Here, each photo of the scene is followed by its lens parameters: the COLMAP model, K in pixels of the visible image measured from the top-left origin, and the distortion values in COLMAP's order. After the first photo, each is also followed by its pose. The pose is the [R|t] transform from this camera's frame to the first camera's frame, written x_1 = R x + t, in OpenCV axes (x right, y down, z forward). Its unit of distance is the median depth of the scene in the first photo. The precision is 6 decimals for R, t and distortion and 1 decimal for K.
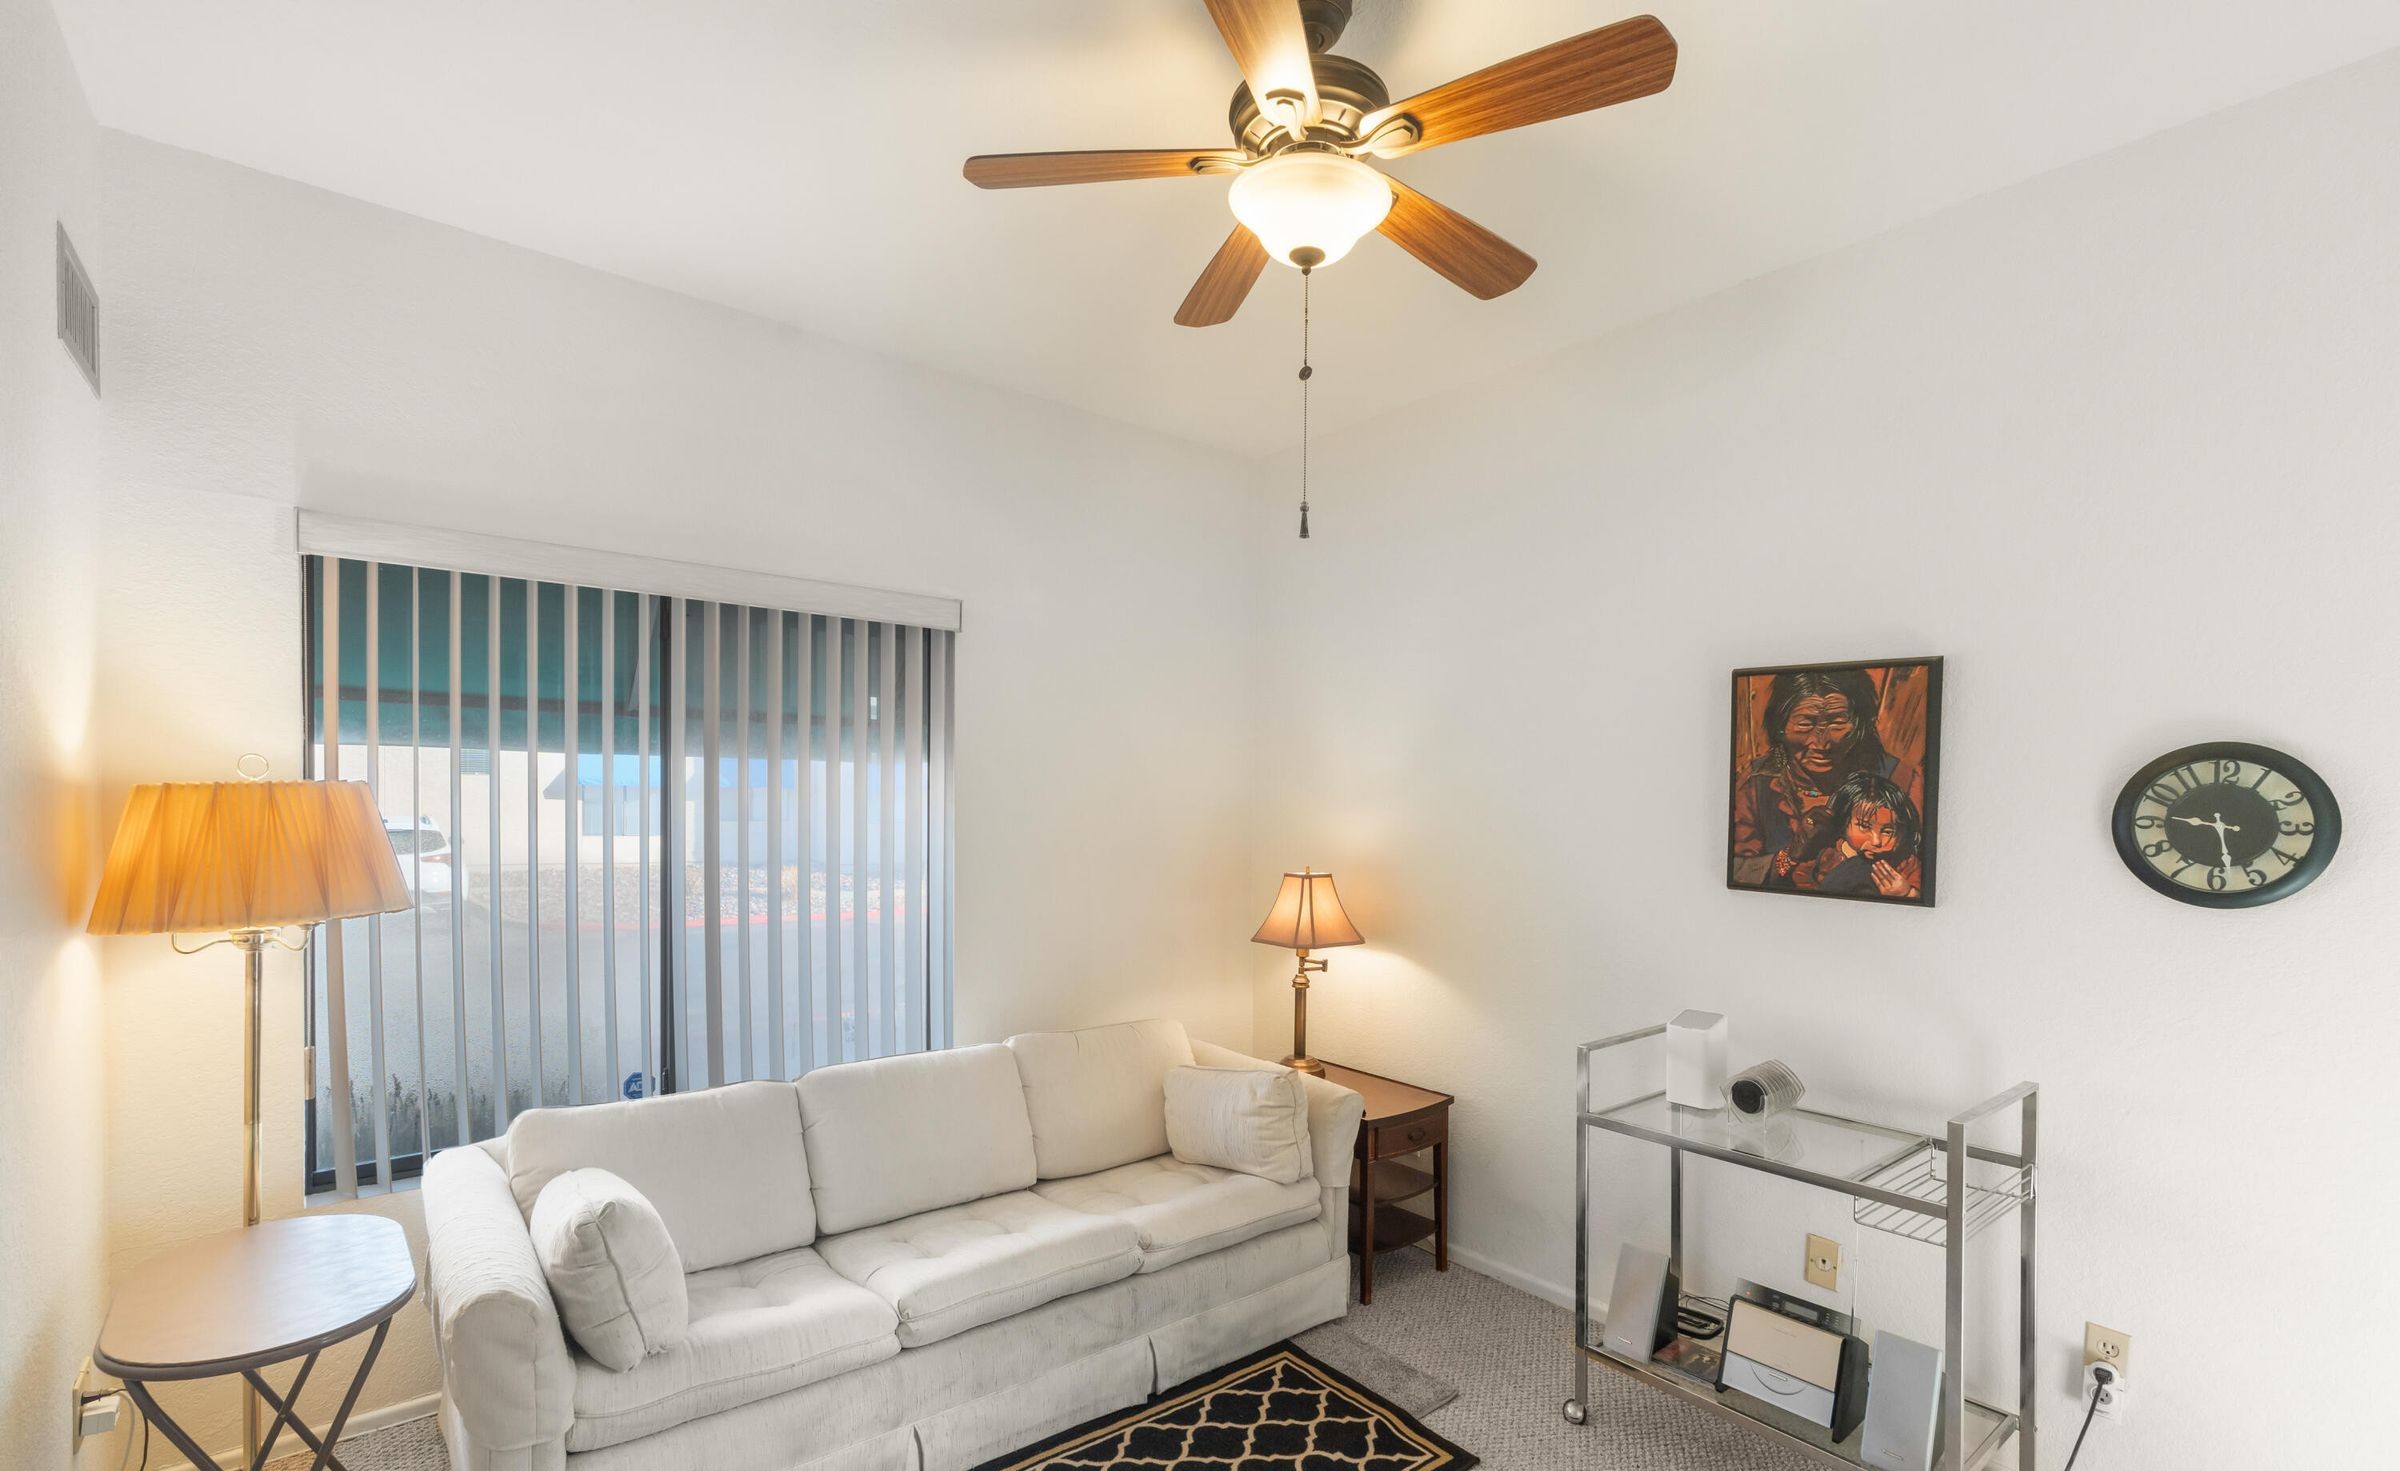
lens RADIAL K [[1057.8, 0, 1193.0], [0, 1057.8, 815.5], [0, 0, 1]] dist [-0.002188, 0.000133]
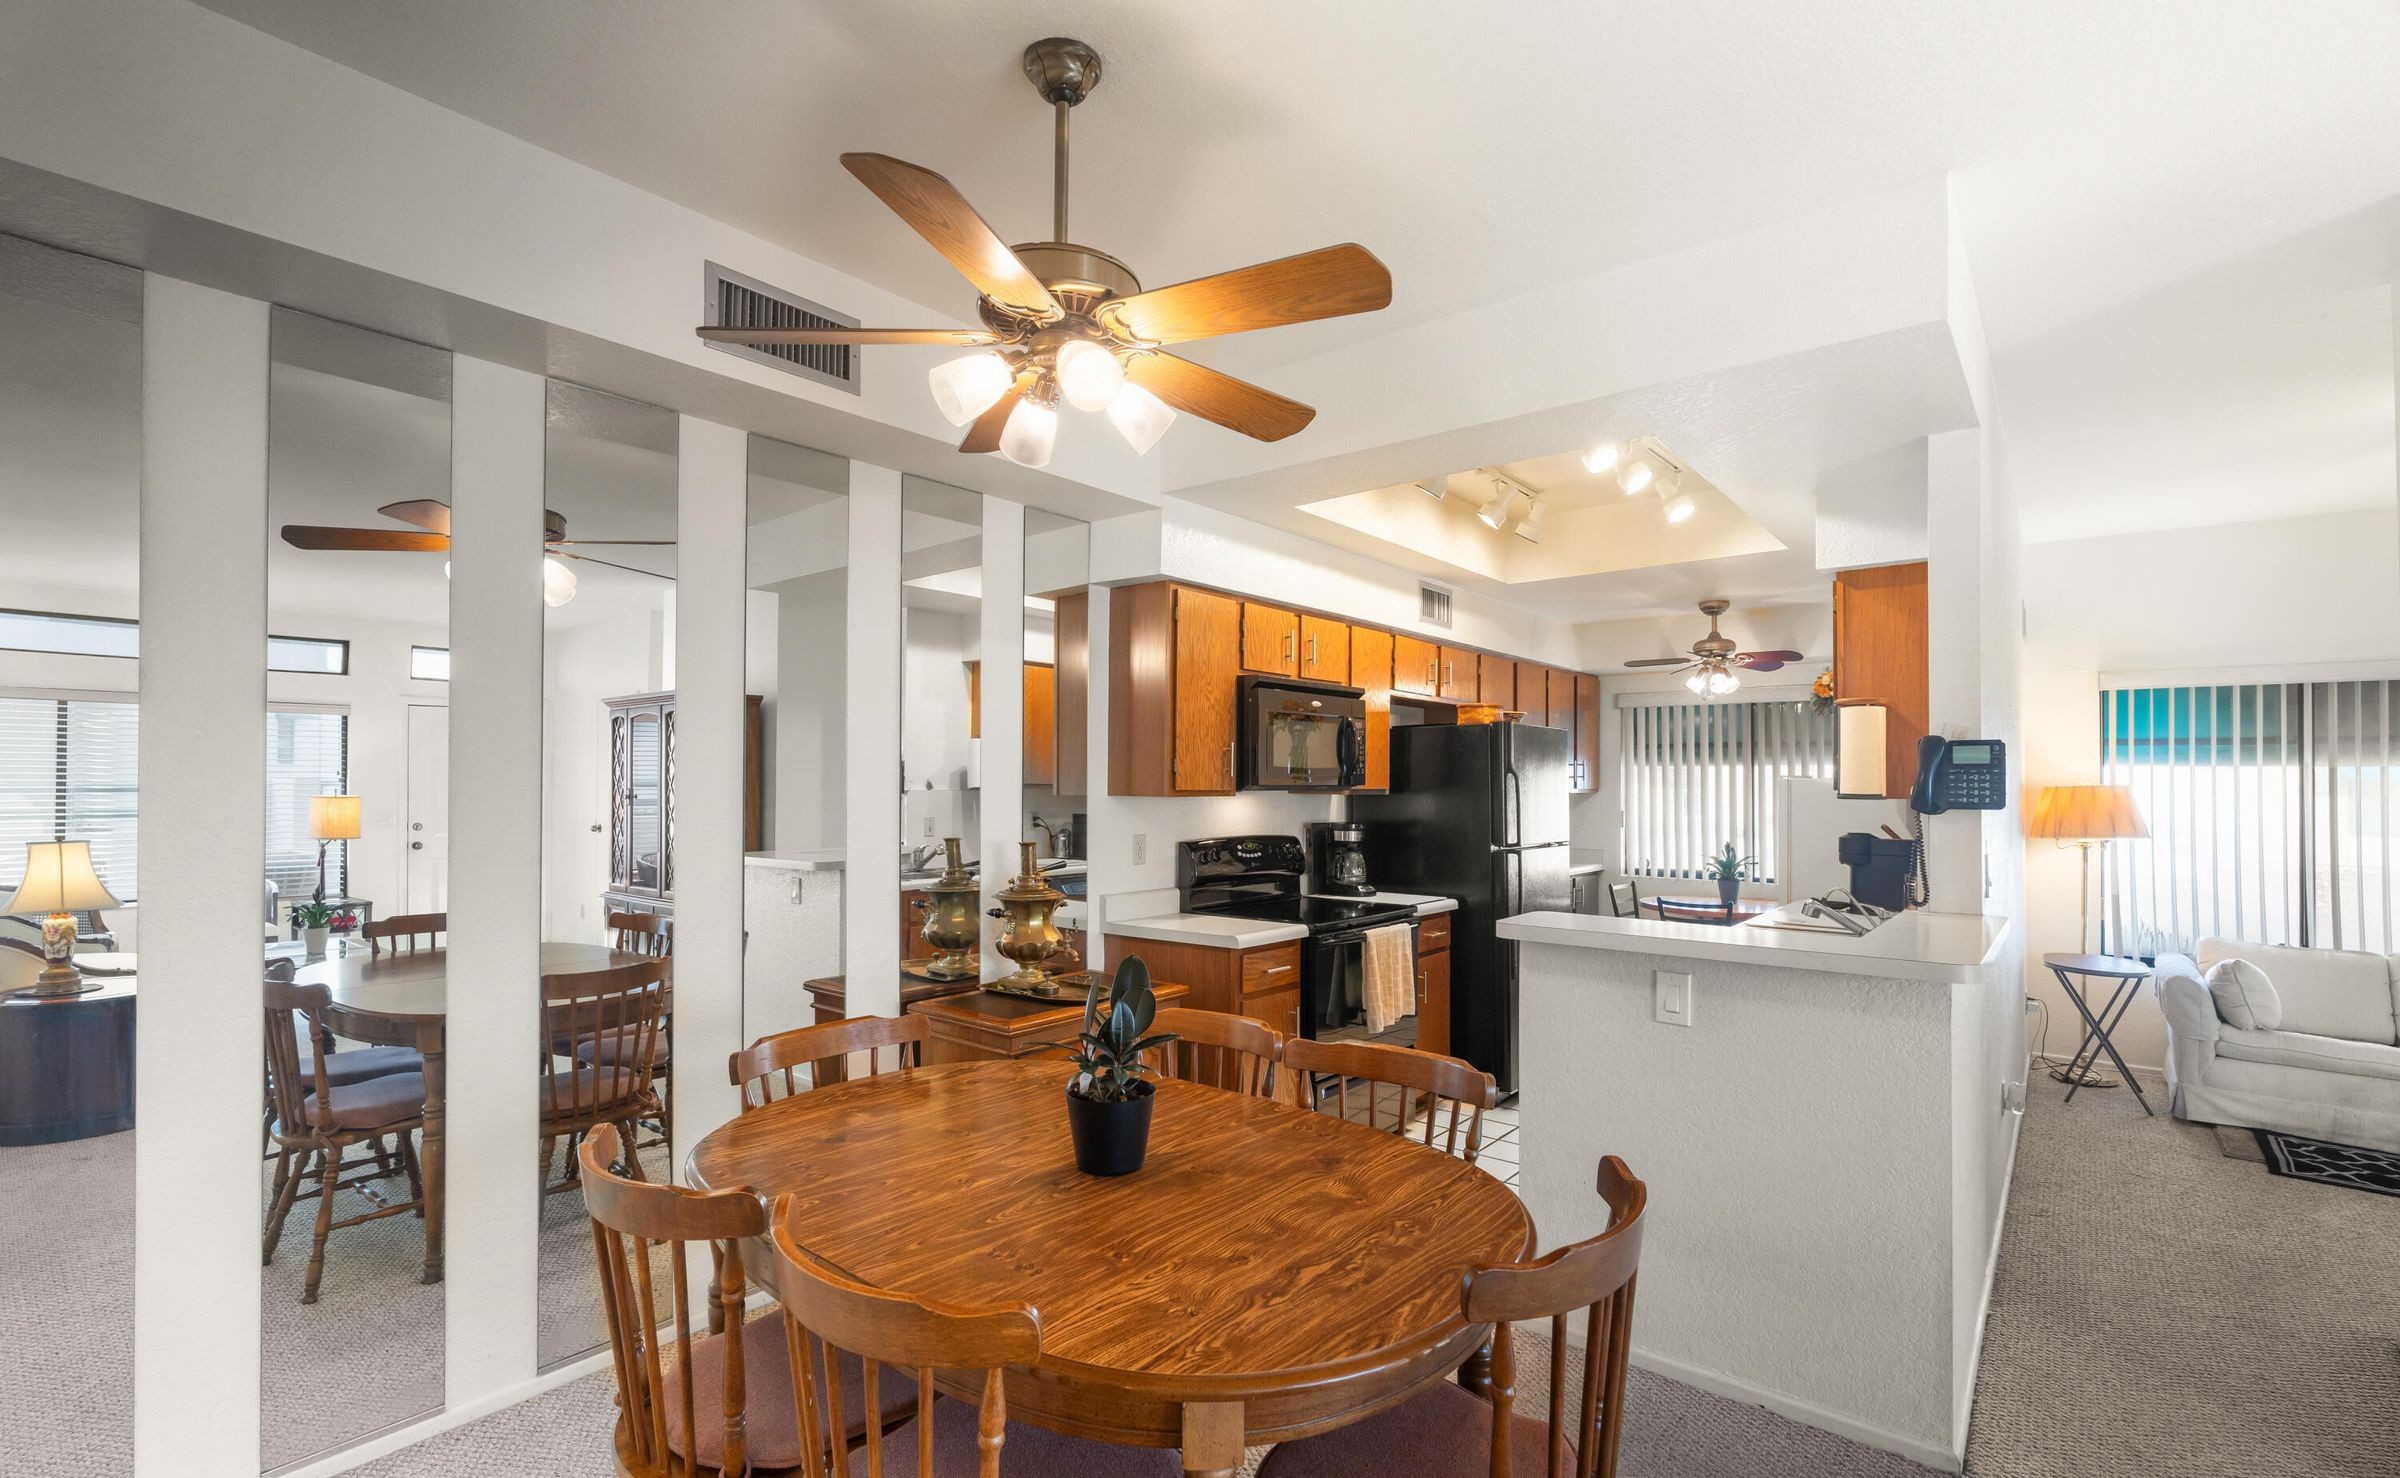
lens RADIAL K [[1060.6, 0, 1198.7], [0, 1060.6, 765.6], [0, 0, 1]] dist [-0.001220, -0.000429]
pose [[0.198824, -0.010742, -0.979976, 1.034284], [-0.004687, 0.999918, -0.011912, -0.031519], [0.980024, 0.006961, 0.198757, -1.387191]]
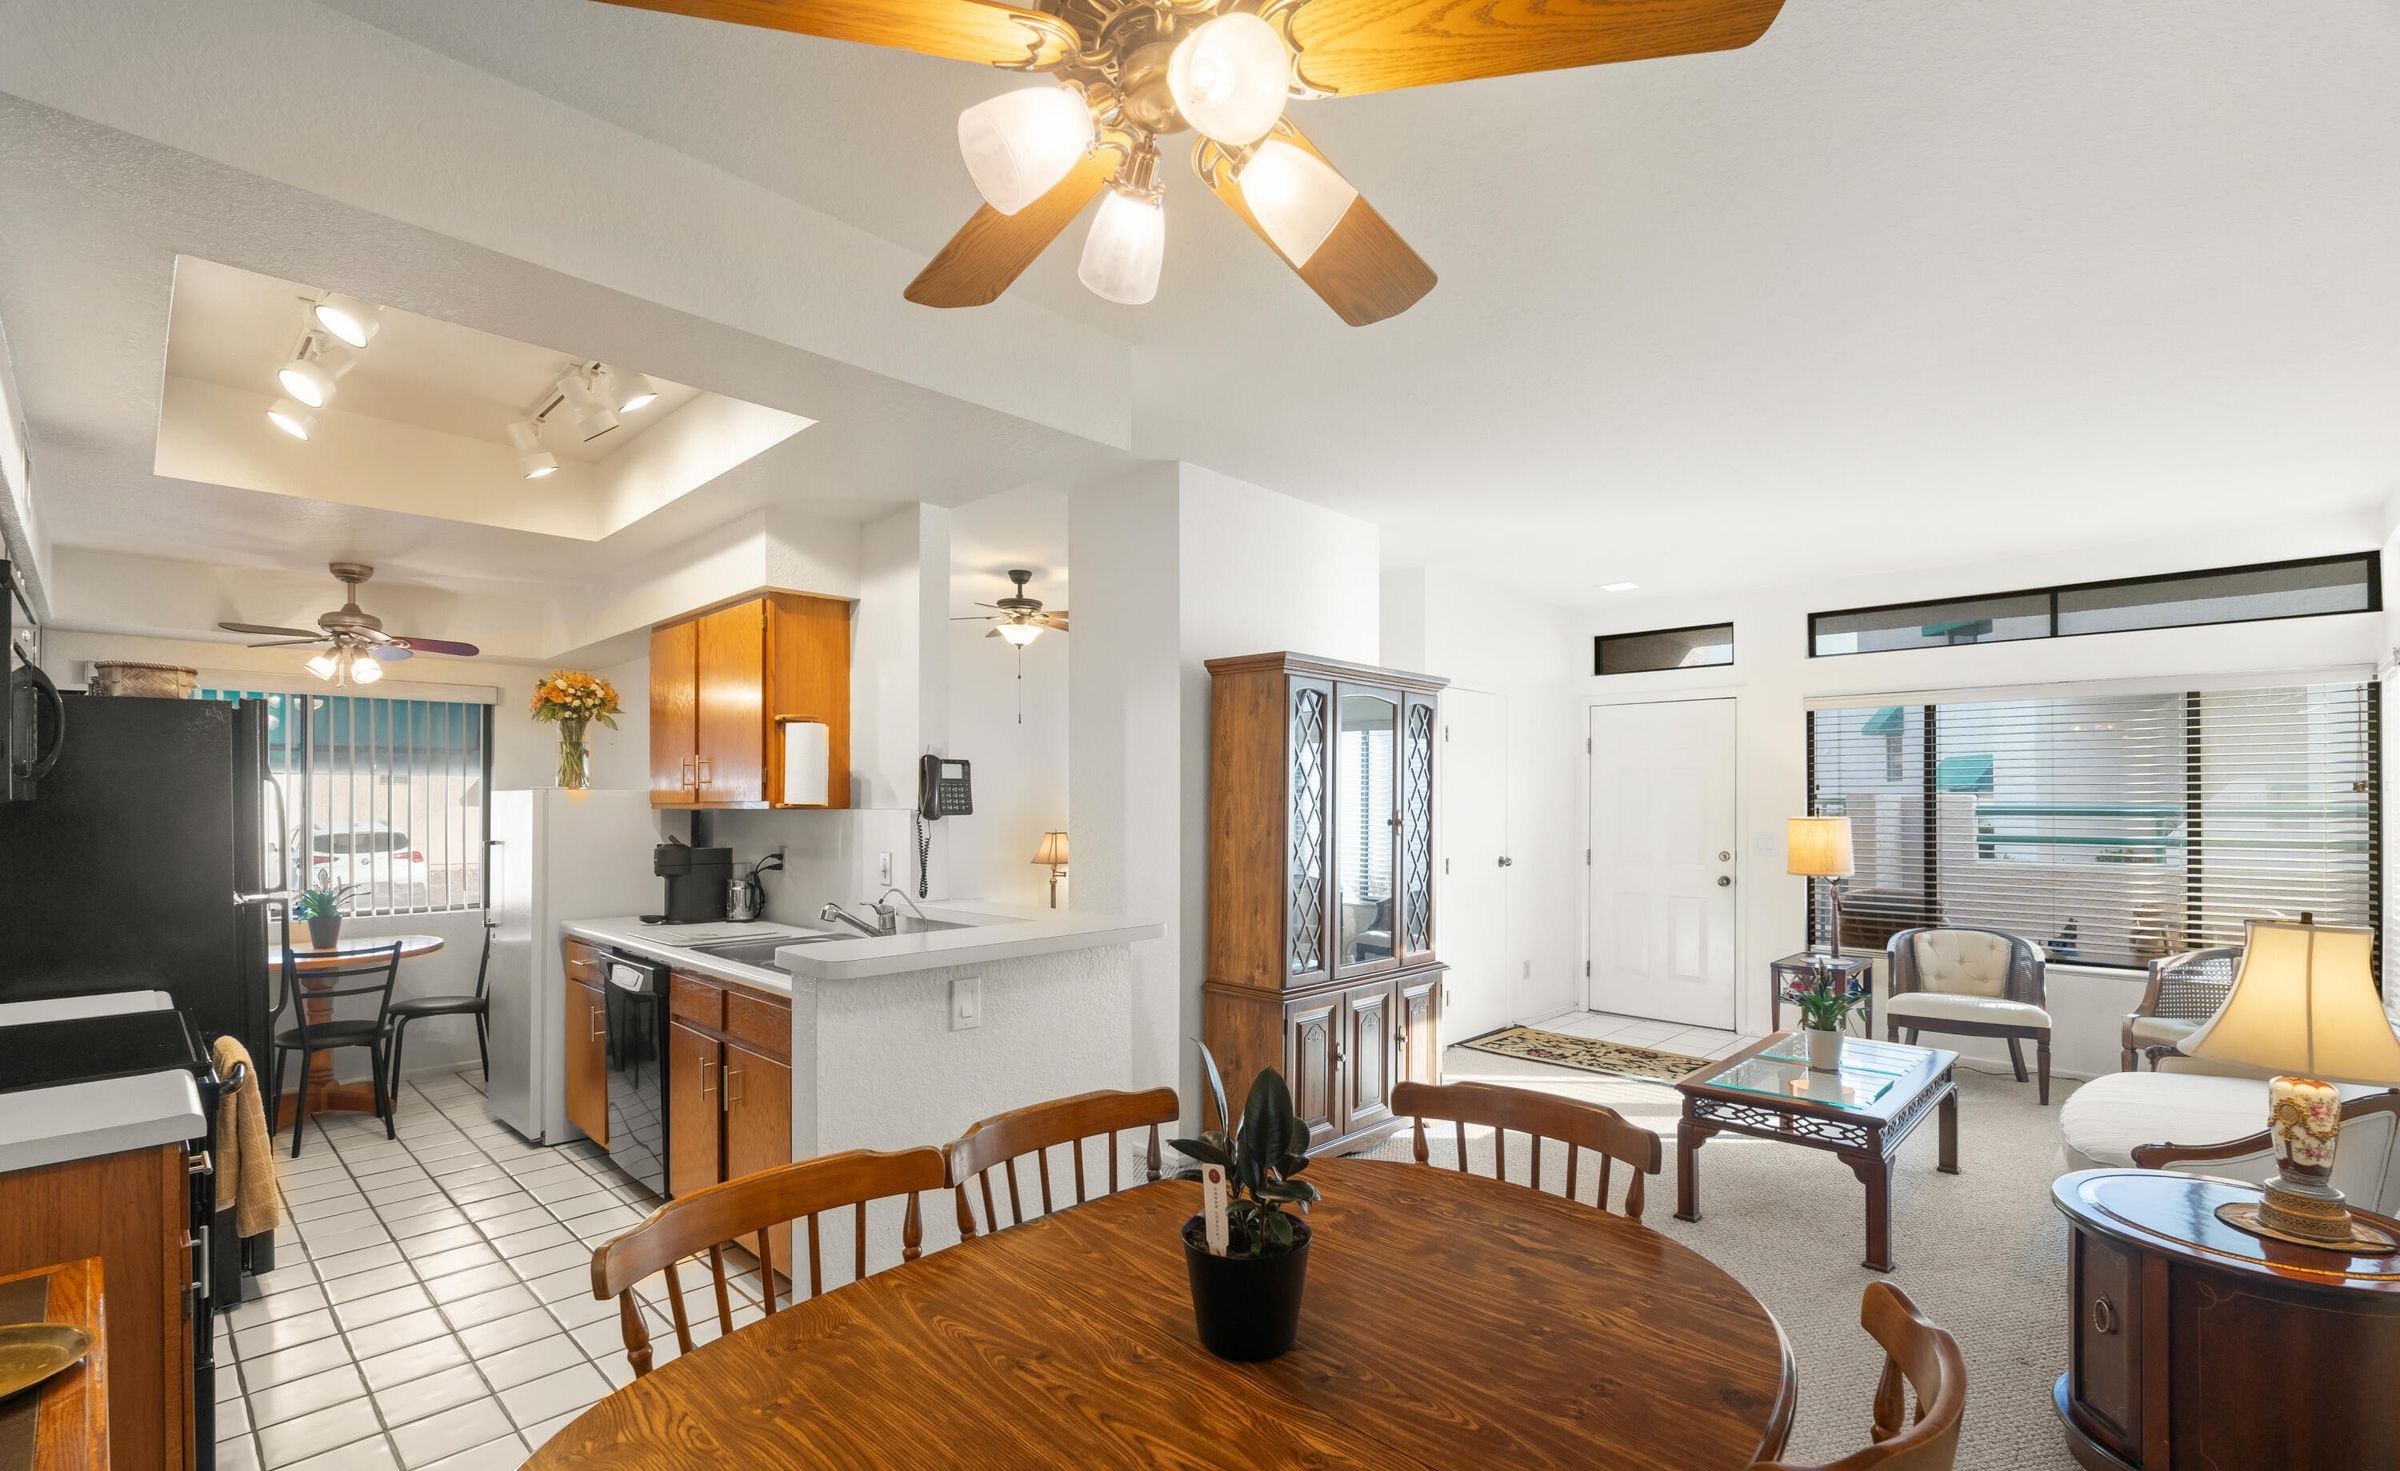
lens RADIAL K [[1060.3, 0, 1194.9], [0, 1060.3, 789.5], [0, 0, 1]] dist [-0.000478, -0.000701]
pose [[0.993042, 0.003341, 0.117714, 0.197848], [-0.002428, 0.999966, -0.007901, -0.025406], [-0.117736, 0.007560, 0.993016, -1.815710]]
